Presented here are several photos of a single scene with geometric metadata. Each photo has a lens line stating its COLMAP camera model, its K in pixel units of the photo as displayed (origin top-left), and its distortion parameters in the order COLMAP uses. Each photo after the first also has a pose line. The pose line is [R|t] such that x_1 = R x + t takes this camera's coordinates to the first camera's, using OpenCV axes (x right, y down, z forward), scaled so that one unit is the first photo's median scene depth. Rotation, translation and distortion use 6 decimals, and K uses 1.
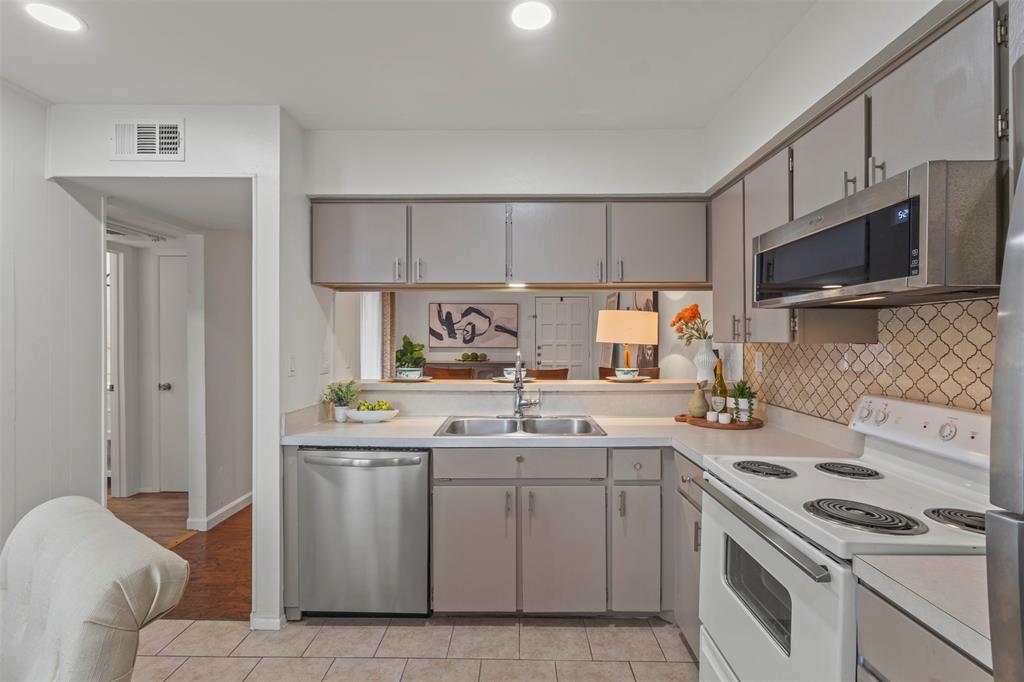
lens RADIAL K [[475.1, 0, 514.5], [0, 475.1, 342.7], [0, 0, 1]] dist [0.000480, 0.003363]
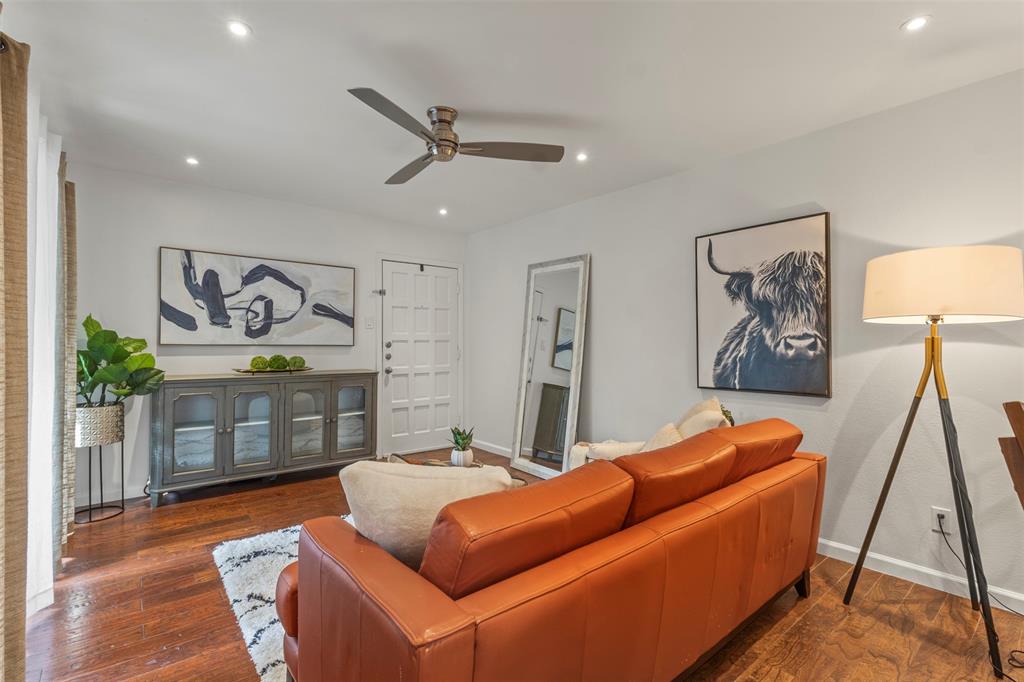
lens RADIAL K [[475.1, 0, 511.1], [0, 475.1, 343.7], [0, 0, 1]] dist [0.000480, 0.003363]
pose [[0.767736, -0.002424, 0.640762, -0.705786], [0.007319, 0.999961, -0.004986, 0.041967], [-0.640725, 0.008518, 0.767723, 1.483867]]
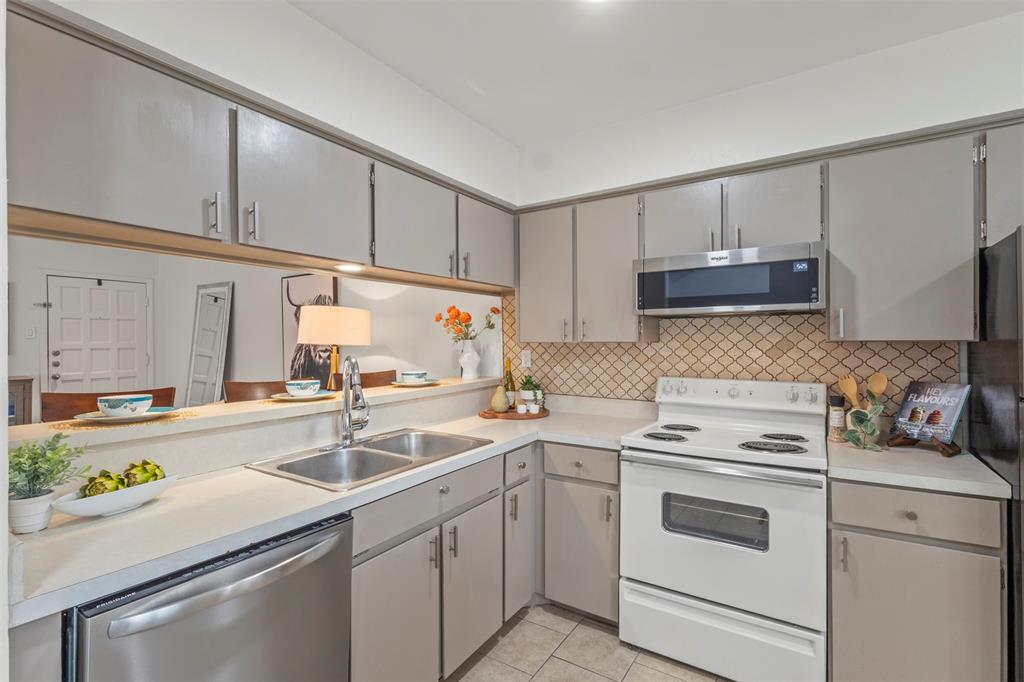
lens RADIAL K [[475.1, 0, 512.9], [0, 475.1, 344.0], [0, 0, 1]] dist [0.000480, 0.003363]
pose [[0.538817, -0.010915, 0.842352, -0.532799], [0.009385, 0.999932, 0.006954, -0.004347], [-0.842371, 0.004158, 0.538883, 0.421211]]
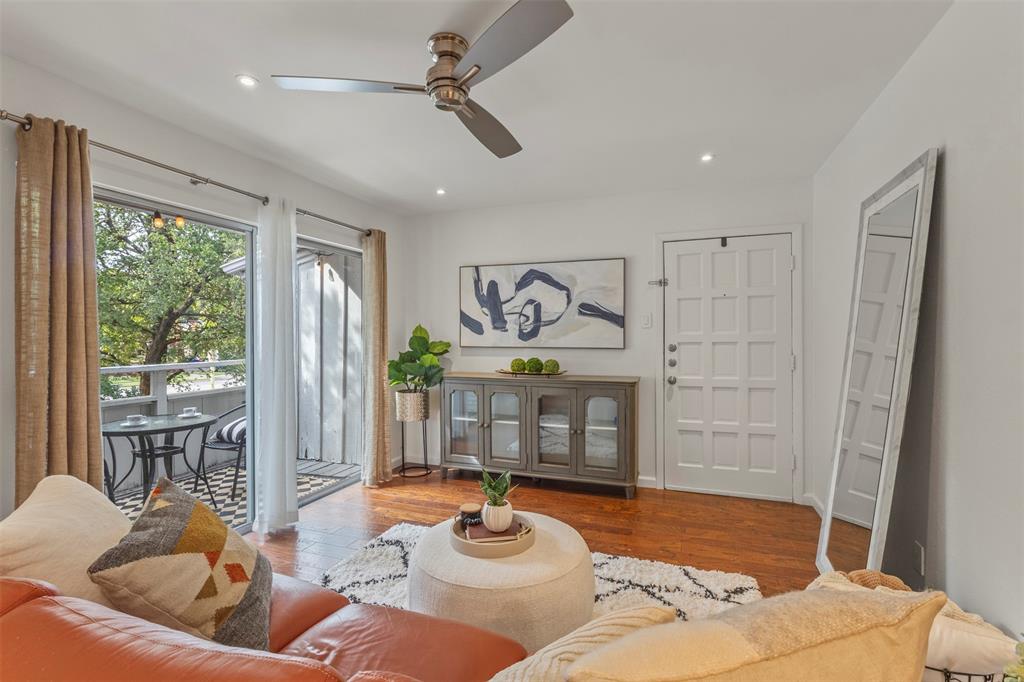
lens RADIAL K [[475.1, 0, 506.9], [0, 475.1, 340.1], [0, 0, 1]] dist [0.000480, 0.003363]
pose [[0.939931, -0.003267, -0.341349, 0.193344], [-0.000650, 0.999935, -0.011362, 0.025136], [0.341364, 0.010902, 0.939868, 1.675796]]
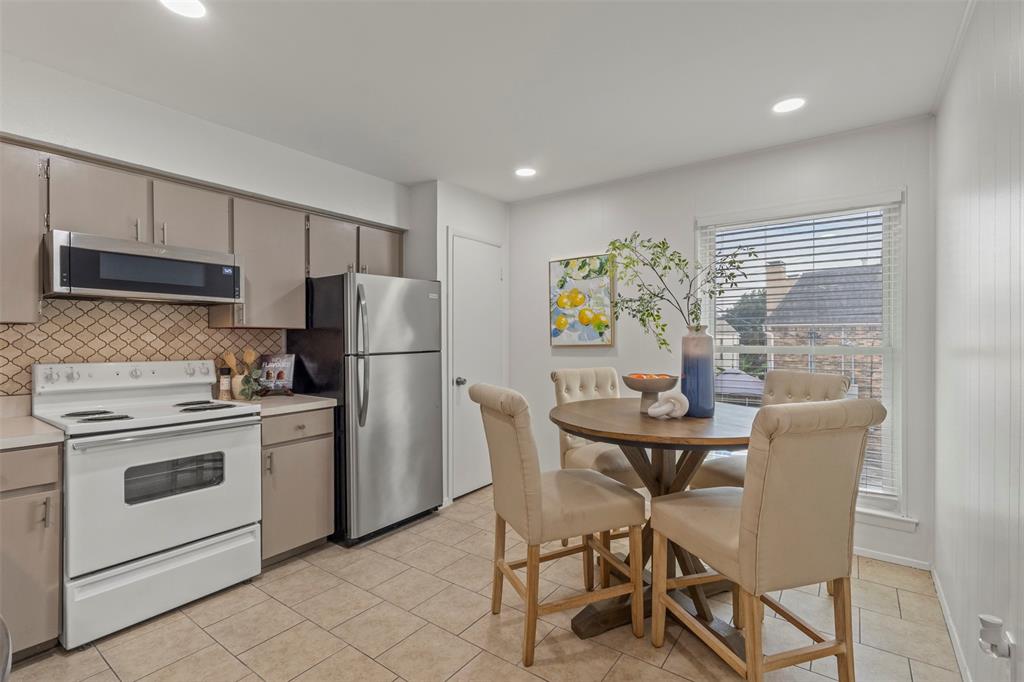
lens RADIAL K [[475.1, 0, 510.9], [0, 475.1, 343.7], [0, 0, 1]] dist [0.000480, 0.003363]
pose [[-0.813887, -0.008988, 0.580954, -0.747462], [-0.001400, 0.999908, 0.013508, 0.024867], [-0.581022, 0.010180, -0.813824, 0.929440]]
